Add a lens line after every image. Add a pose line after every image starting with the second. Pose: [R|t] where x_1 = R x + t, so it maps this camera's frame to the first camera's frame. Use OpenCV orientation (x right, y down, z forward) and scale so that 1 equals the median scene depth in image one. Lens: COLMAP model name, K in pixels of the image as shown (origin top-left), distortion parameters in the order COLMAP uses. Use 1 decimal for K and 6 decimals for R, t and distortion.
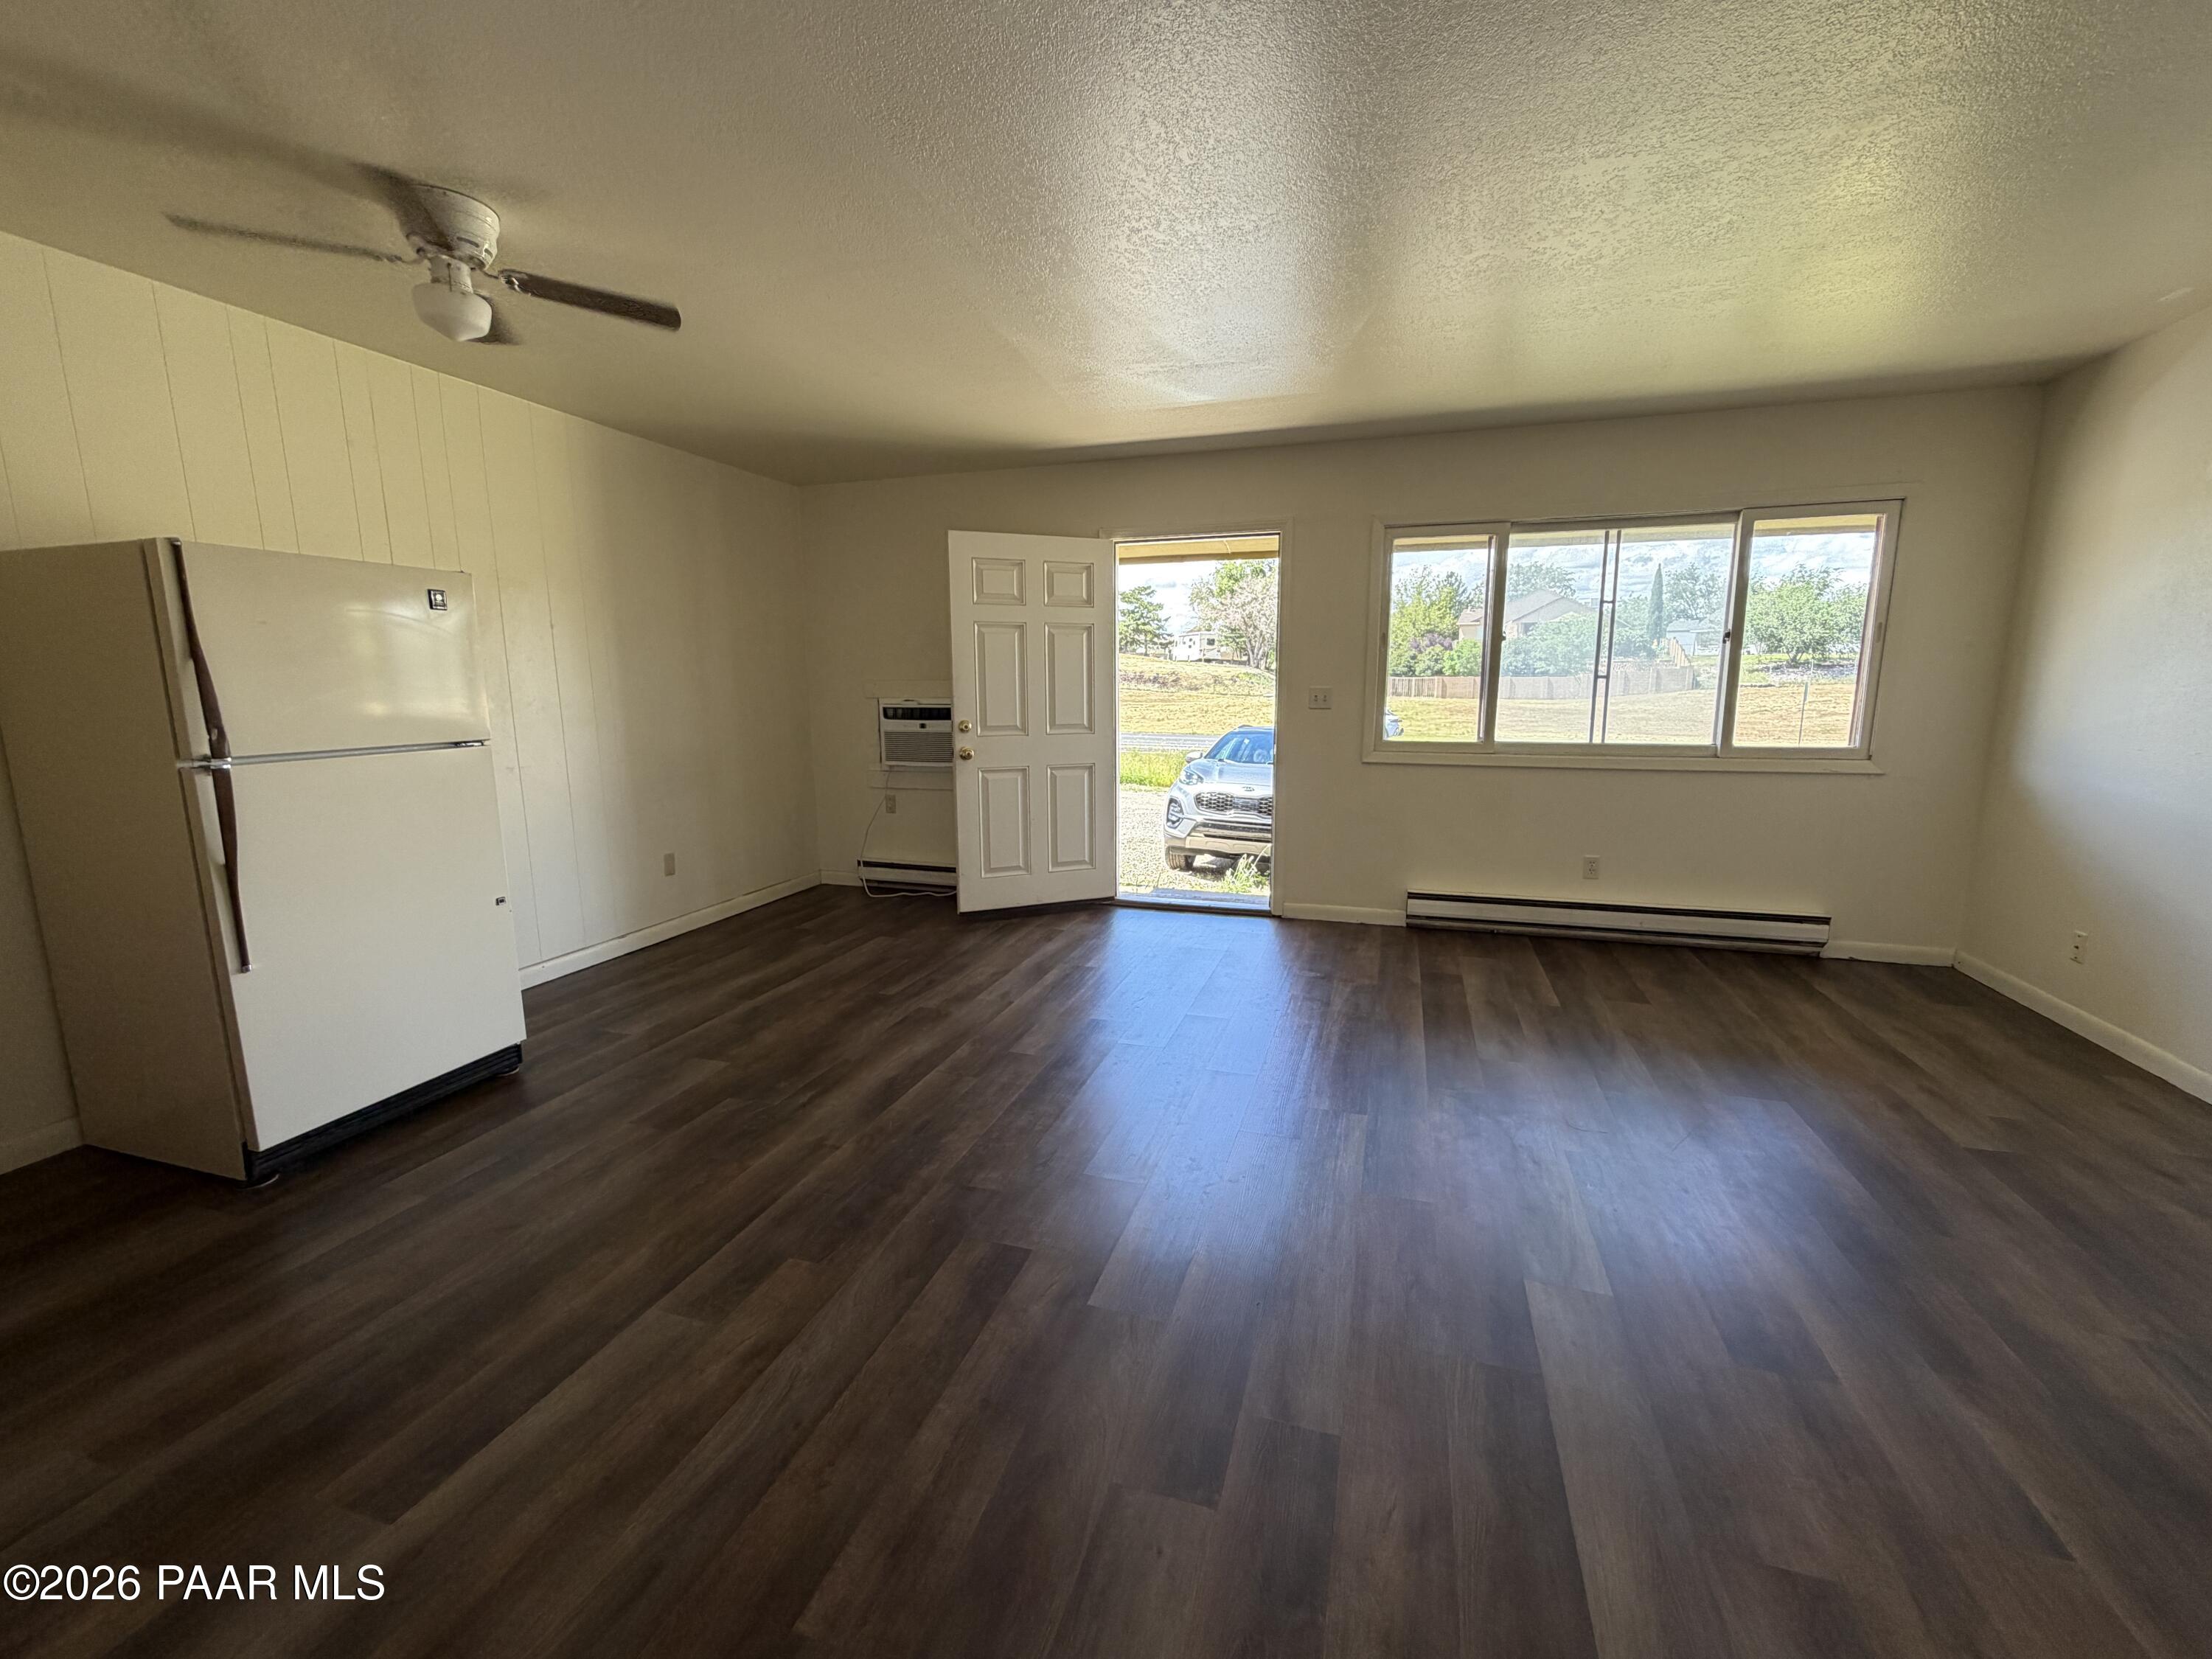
lens RADIAL K [[888.7, 0, 1096.7], [0, 888.7, 816.5], [0, 0, 1]] dist [-0.000571, -0.000106]
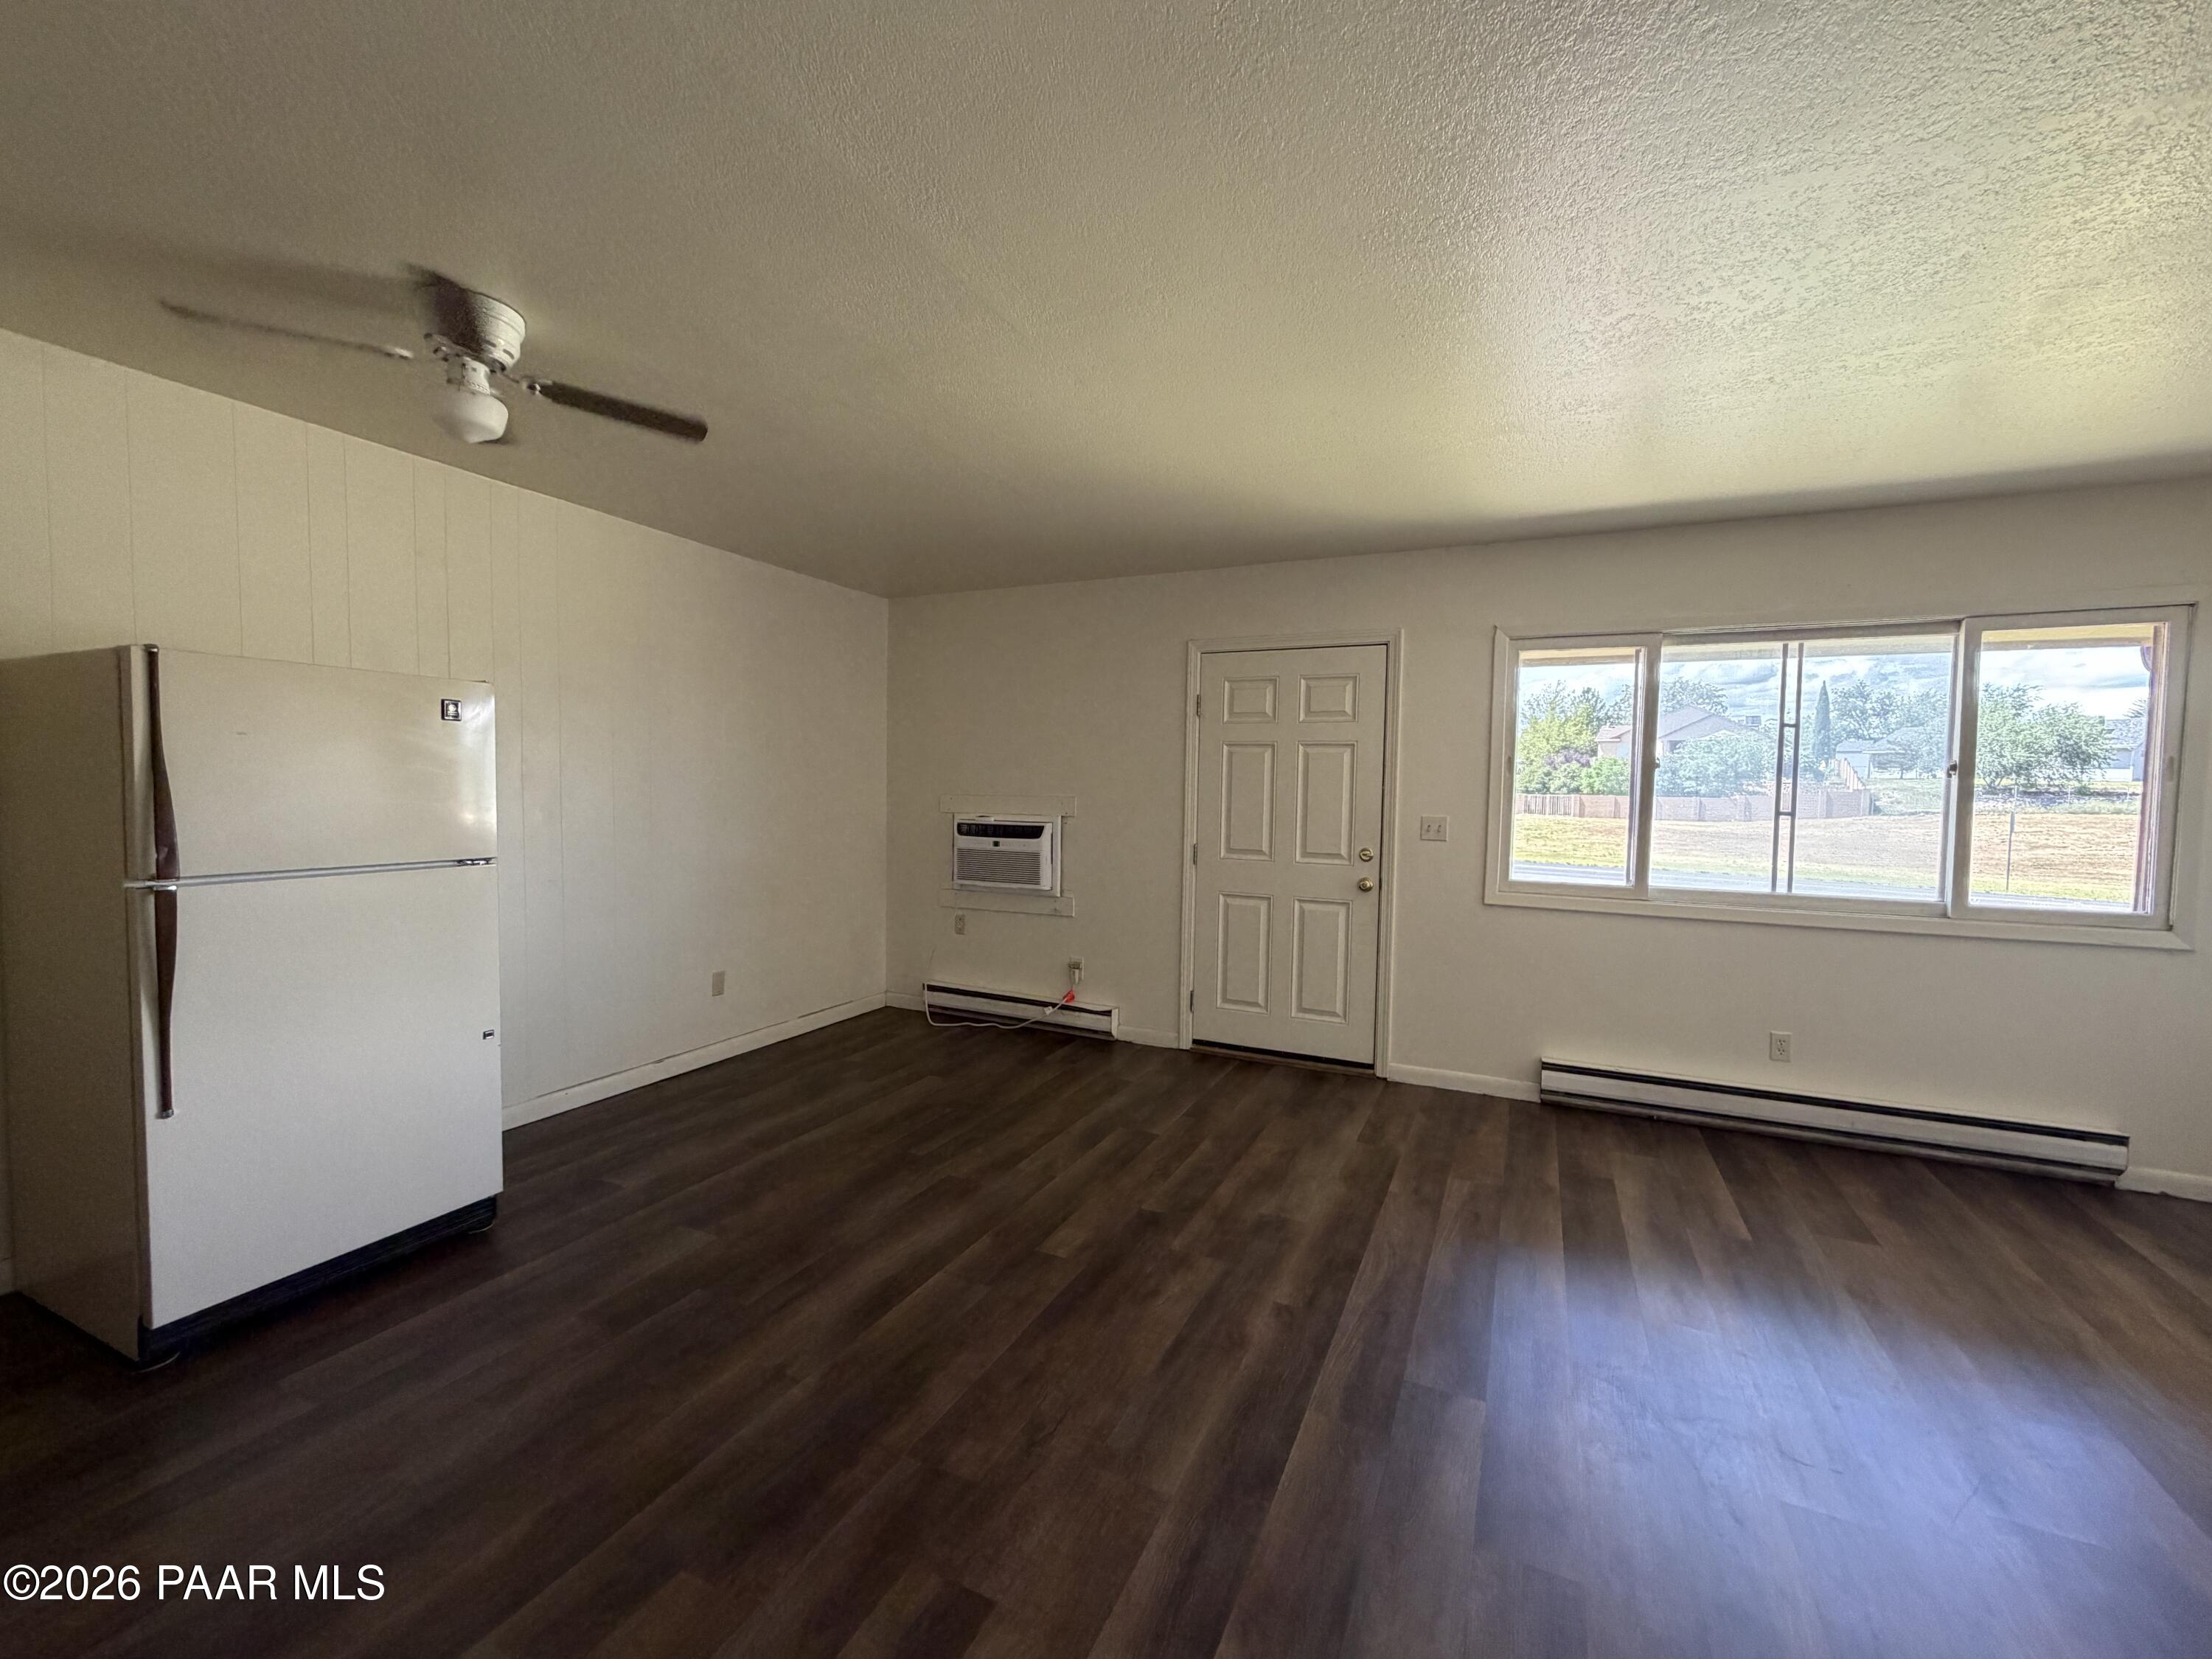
lens RADIAL K [[881.7, 0, 1101.6], [0, 881.7, 824.3], [0, 0, 1]] dist [-0.000306, 0.000192]
pose [[0.991341, 0.028056, -0.128277, 0.048365], [-0.042073, 0.993271, -0.107905, -0.037646], [0.124386, 0.112368, 0.985851, 0.128560]]
